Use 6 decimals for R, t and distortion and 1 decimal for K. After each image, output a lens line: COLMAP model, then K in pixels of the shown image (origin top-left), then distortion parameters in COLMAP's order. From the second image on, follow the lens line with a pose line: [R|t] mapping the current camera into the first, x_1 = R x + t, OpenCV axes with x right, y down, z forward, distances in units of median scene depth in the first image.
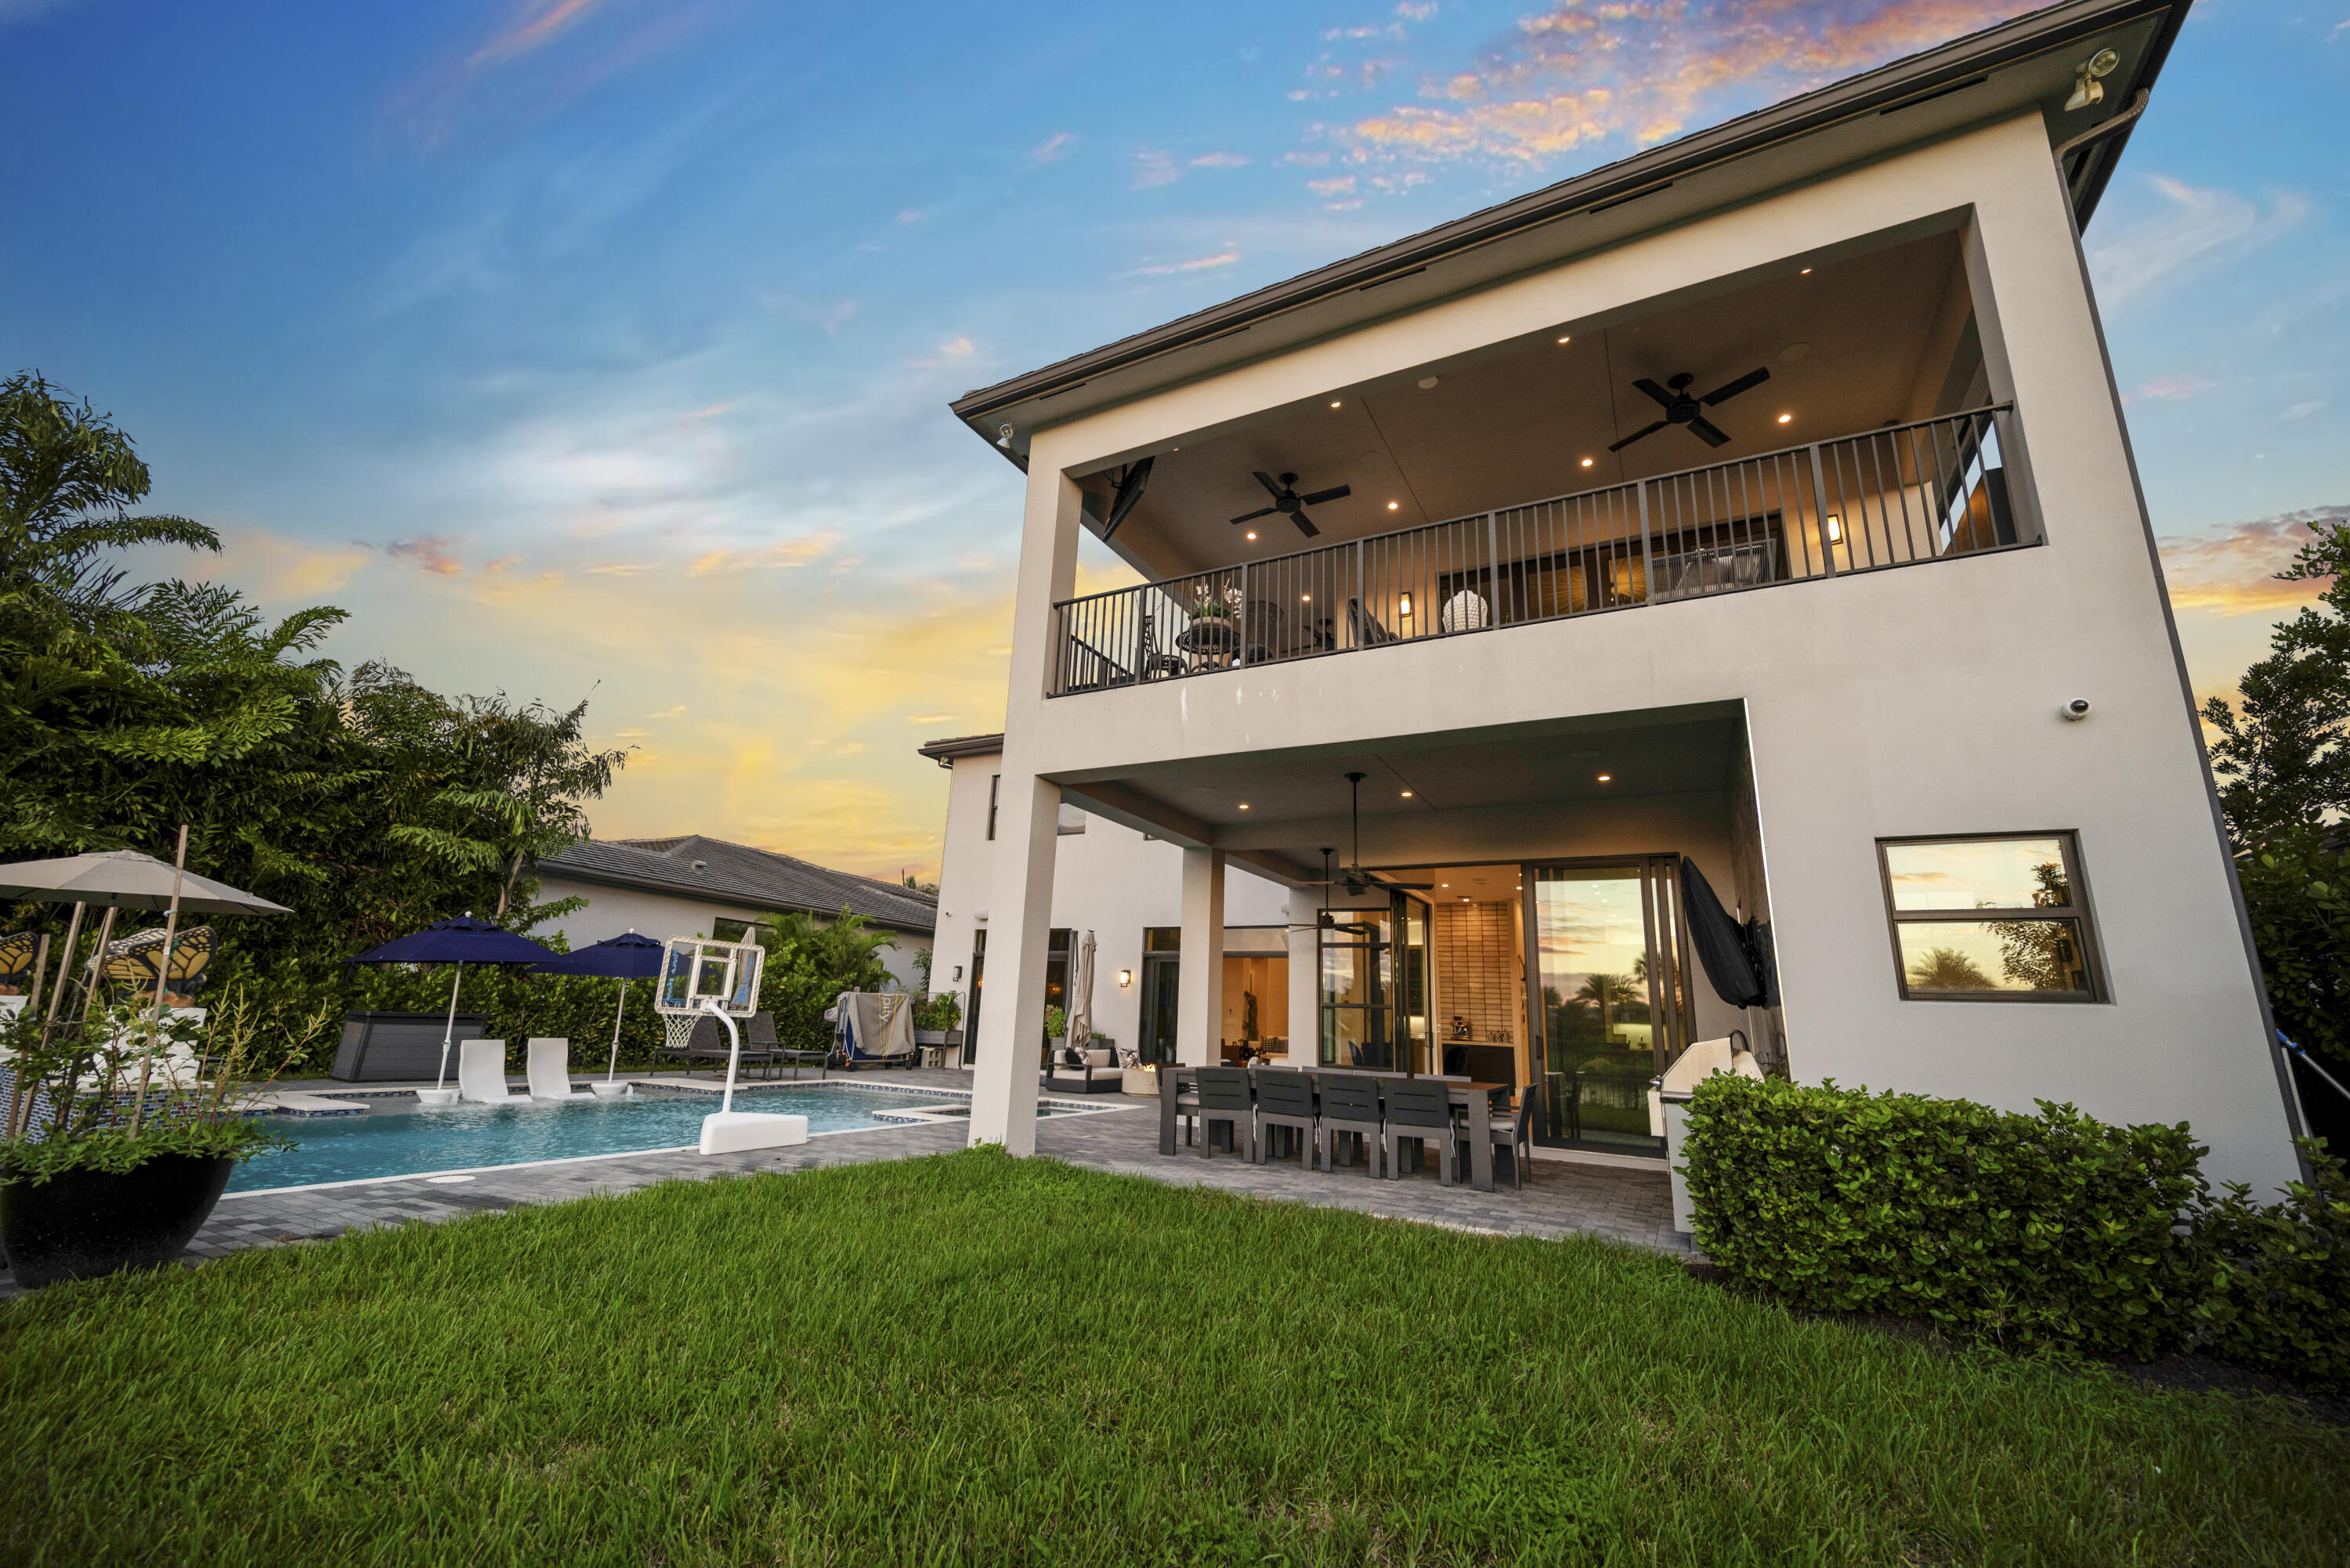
lens RADIAL K [[936.7, 0, 1184.1], [0, 936.7, 775.6], [0, 0, 1]] dist [0.000524, 0.000522]
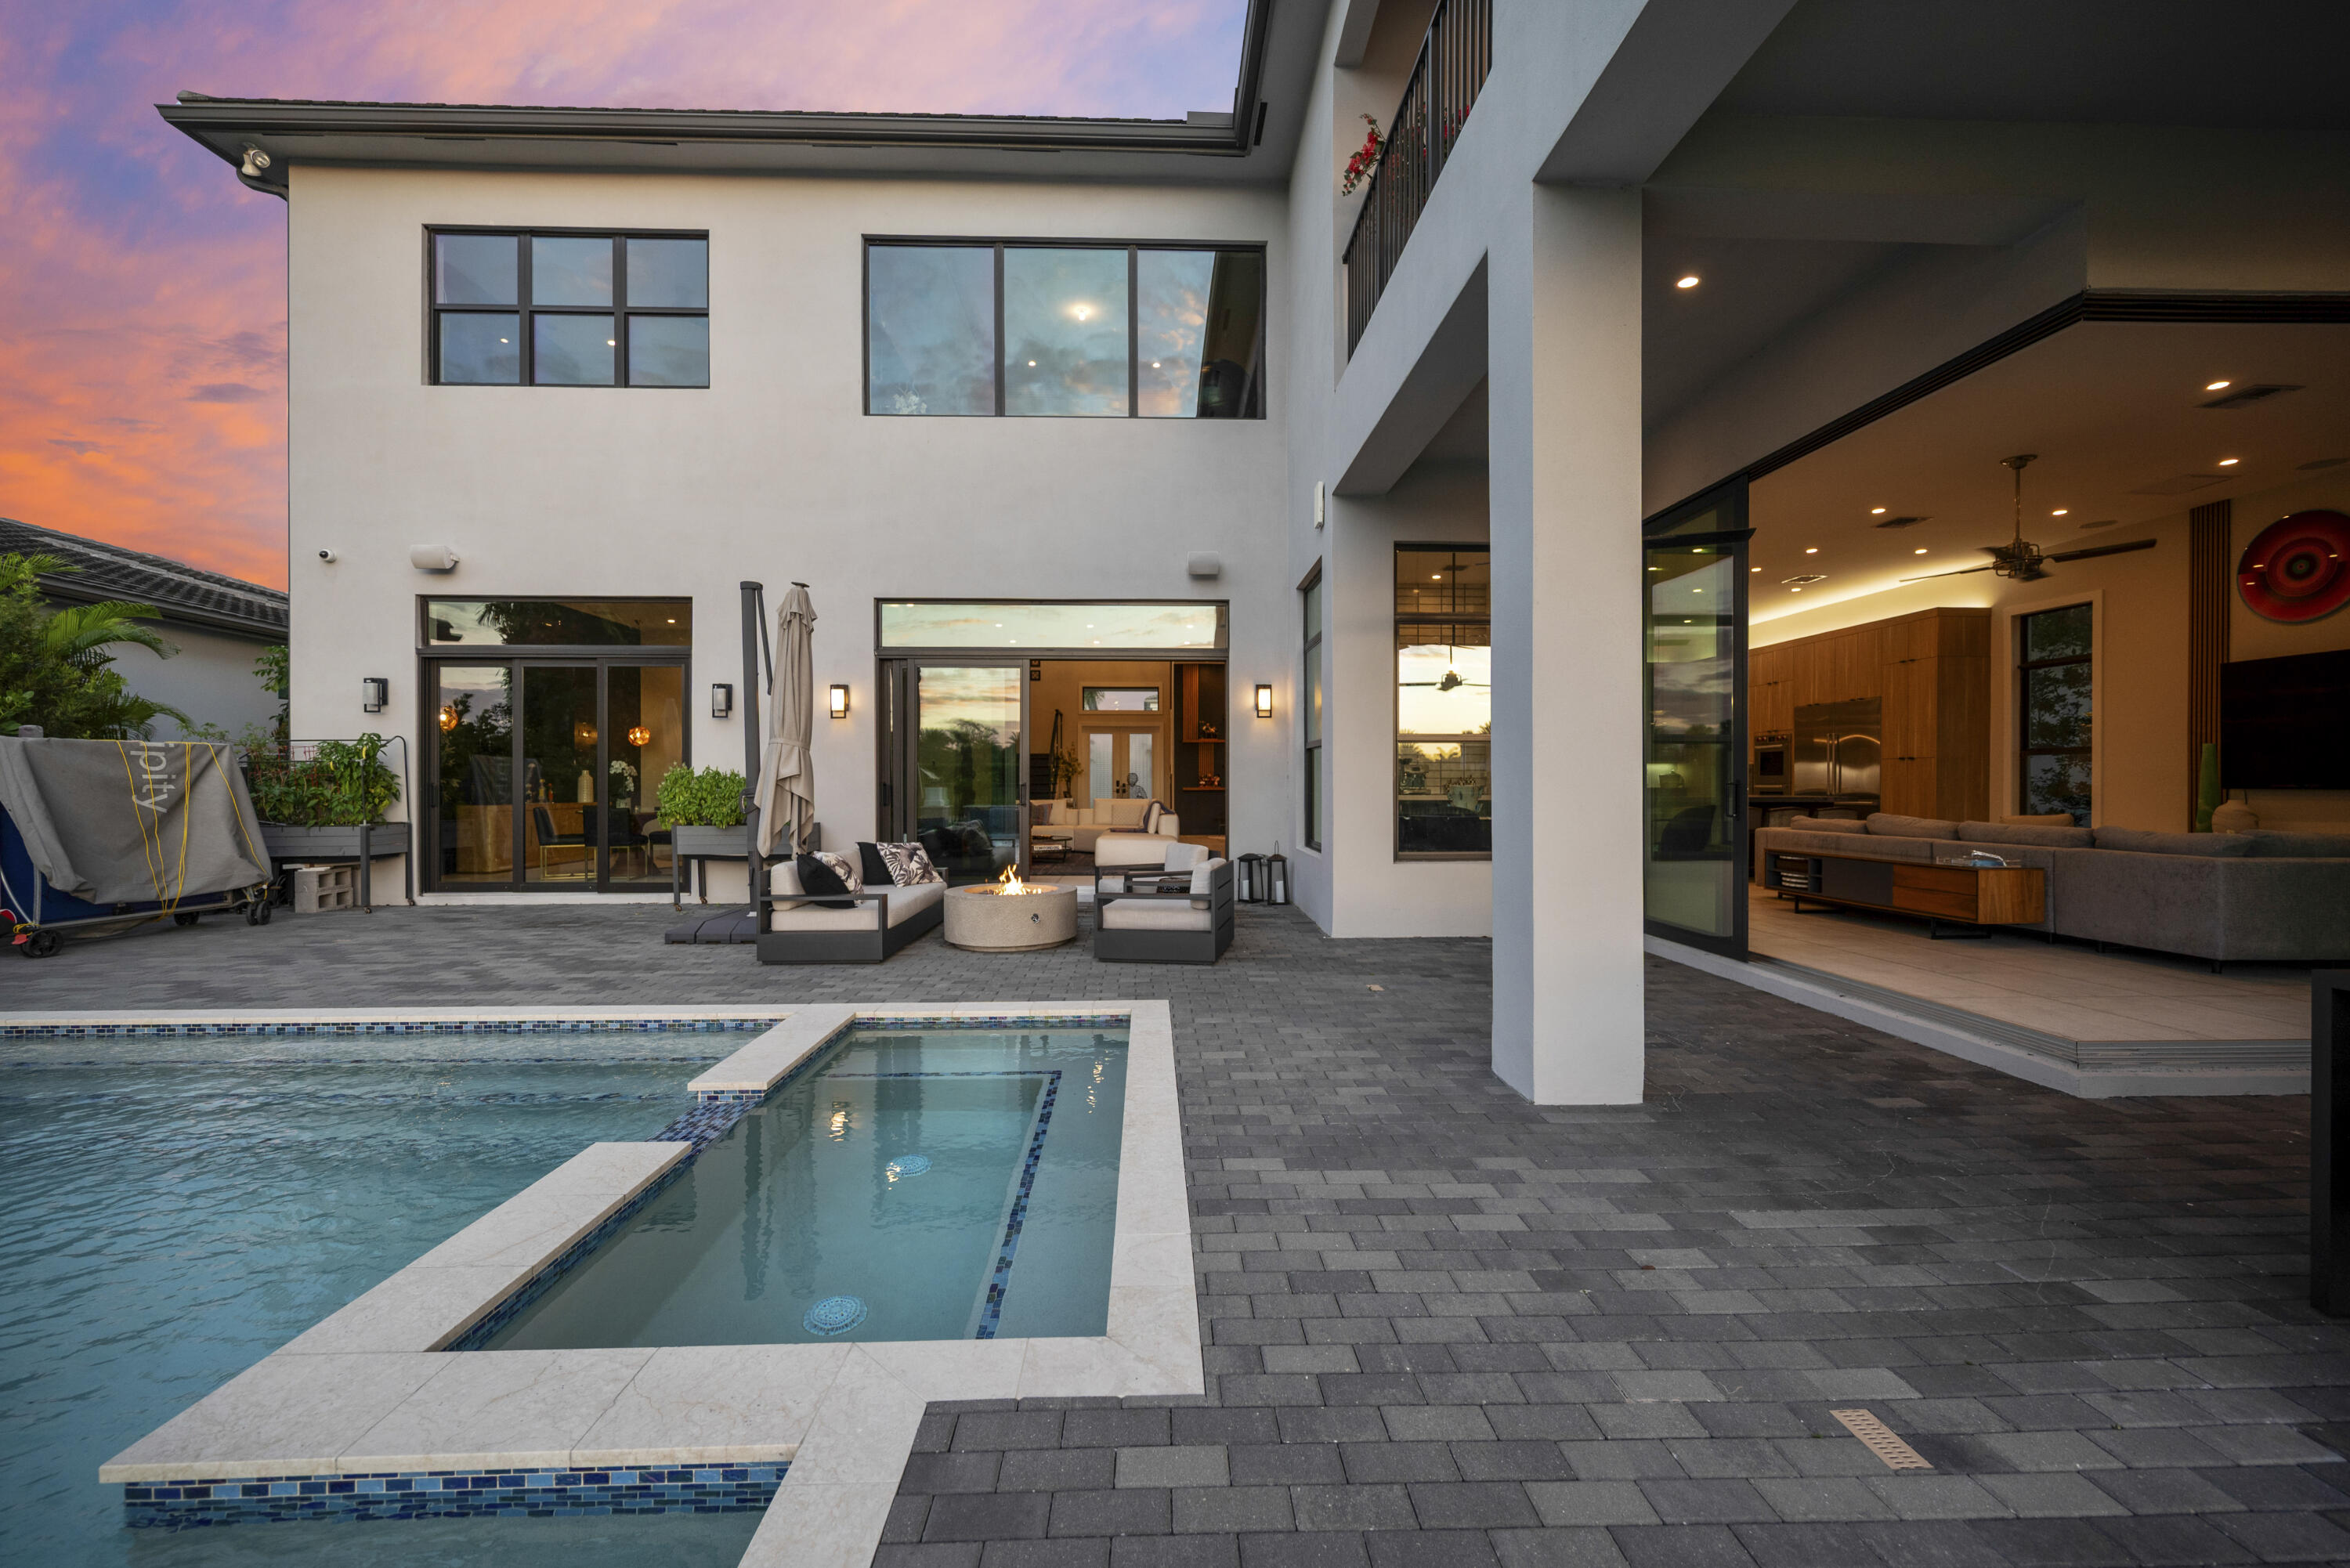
lens RADIAL K [[936.7, 0, 1179.8], [0, 936.7, 792.0], [0, 0, 1]] dist [0.000524, 0.000522]
pose [[0.866783, -0.042350, 0.496885, -0.143661], [-0.092968, 0.965197, 0.244441, 0.119490], [-0.489944, -0.258072, 0.832679, 0.468299]]
